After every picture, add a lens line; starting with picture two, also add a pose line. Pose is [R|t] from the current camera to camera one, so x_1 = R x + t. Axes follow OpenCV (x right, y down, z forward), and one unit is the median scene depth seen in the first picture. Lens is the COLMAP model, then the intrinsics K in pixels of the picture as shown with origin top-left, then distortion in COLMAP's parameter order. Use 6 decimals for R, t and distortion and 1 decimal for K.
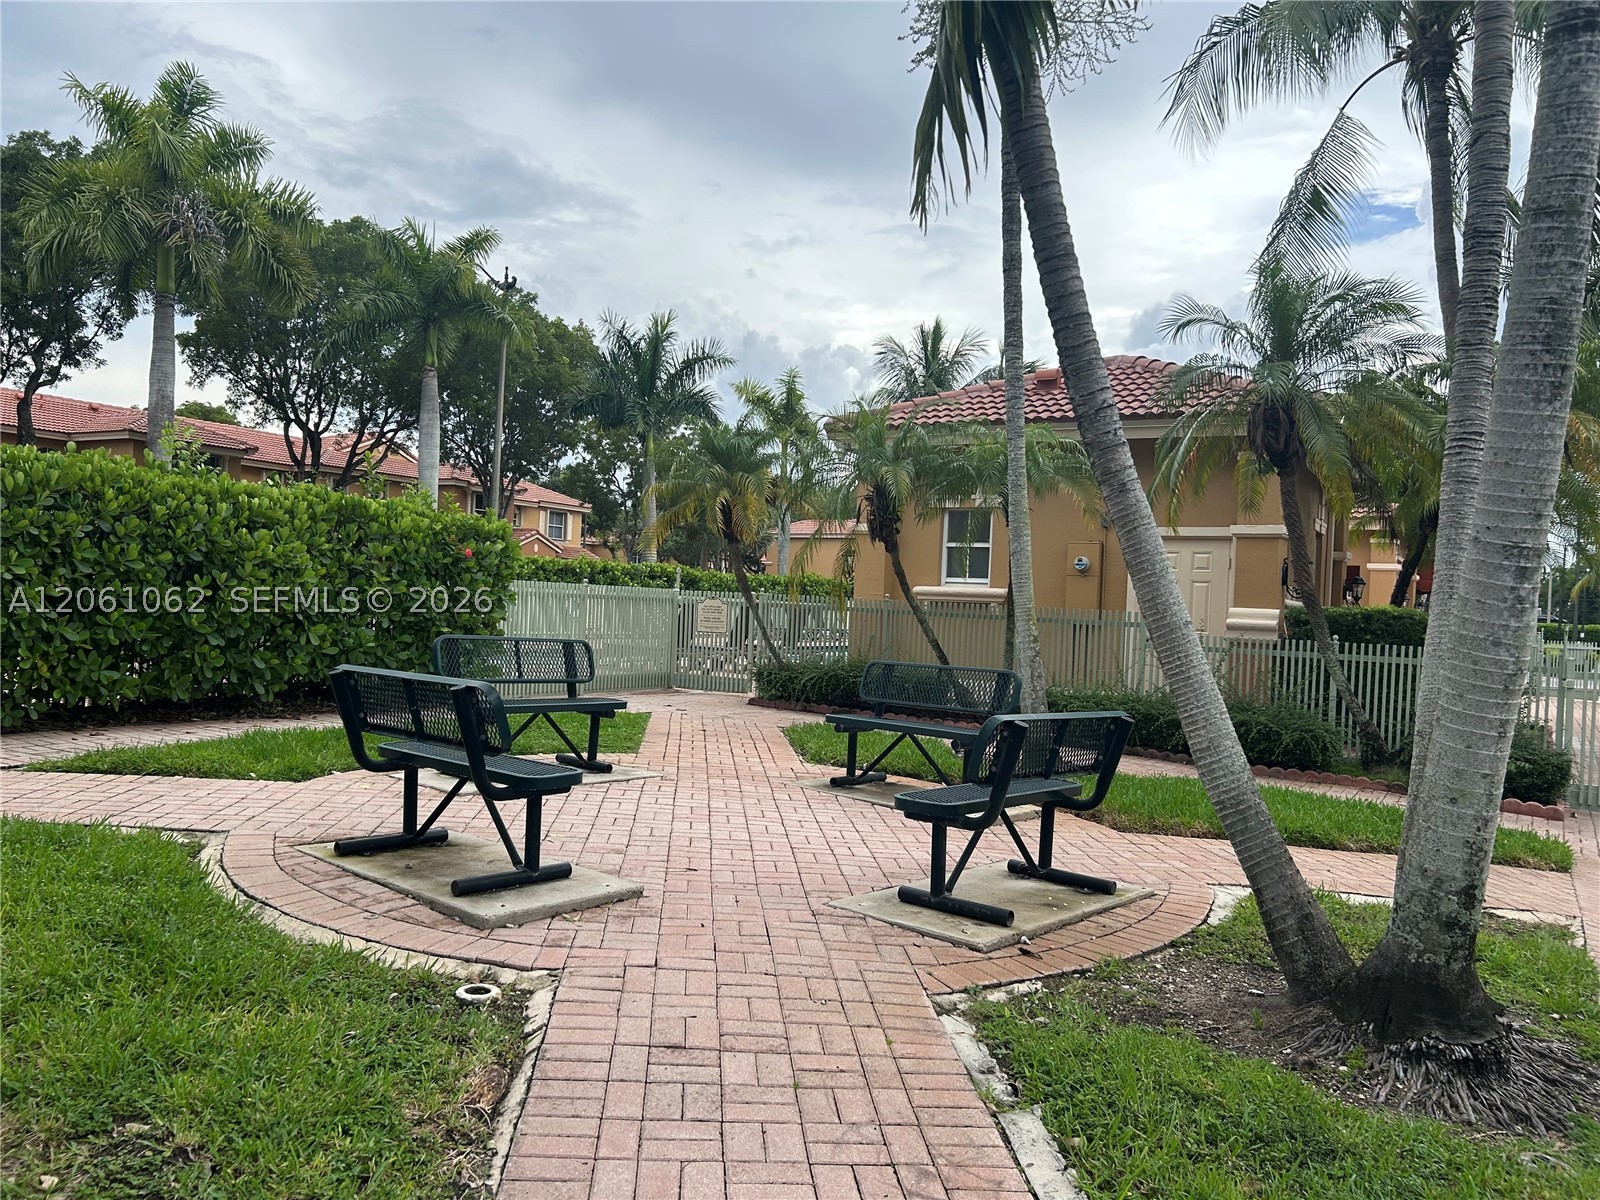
lens RADIAL K [[1207.9, 0, 801.3], [0, 1207.9, 598.9], [0, 0, 1]] dist [0.032987, -0.010869]
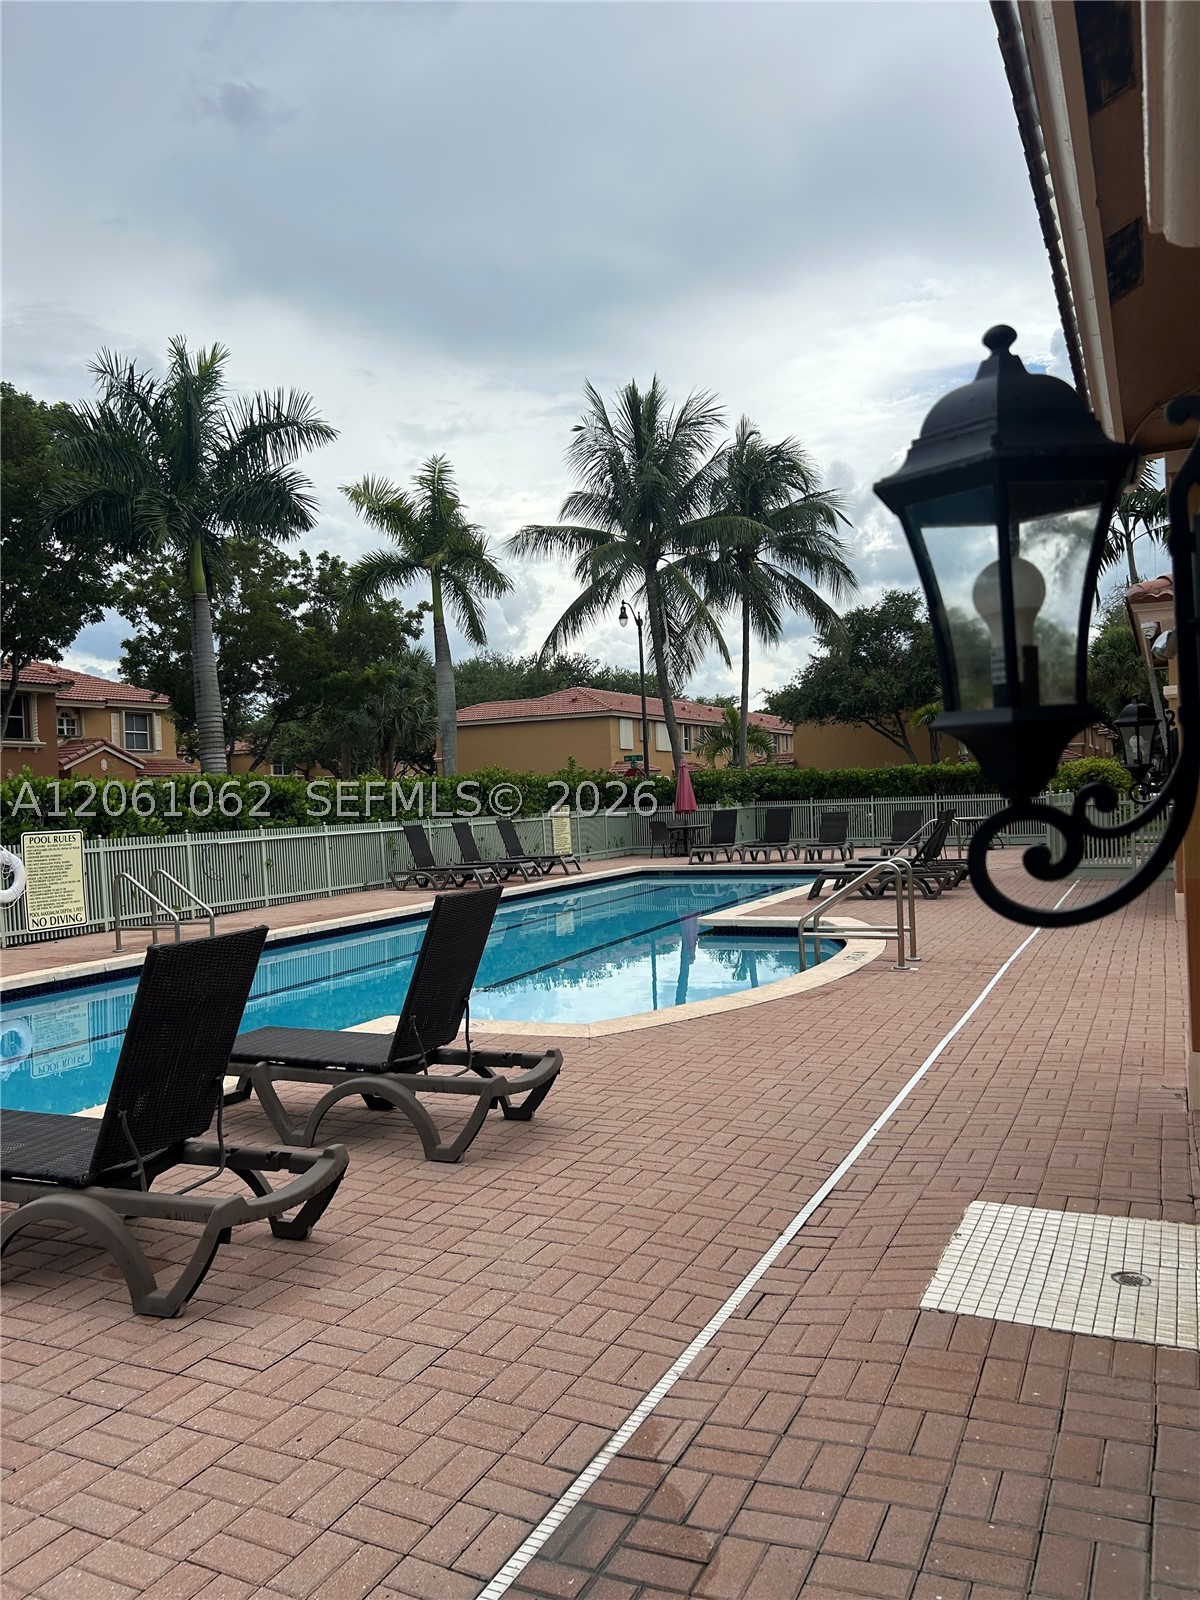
lens RADIAL K [[1207.9, 0, 597.7], [0, 1207.9, 796.6], [0, 0, 1]] dist [0.032987, -0.010869]
pose [[0.992952, -0.081002, 0.086520, 0.007225], [0.080721, 0.996714, 0.006756, -0.006404], [-0.086783, 0.000276, 0.996227, 0.335050]]
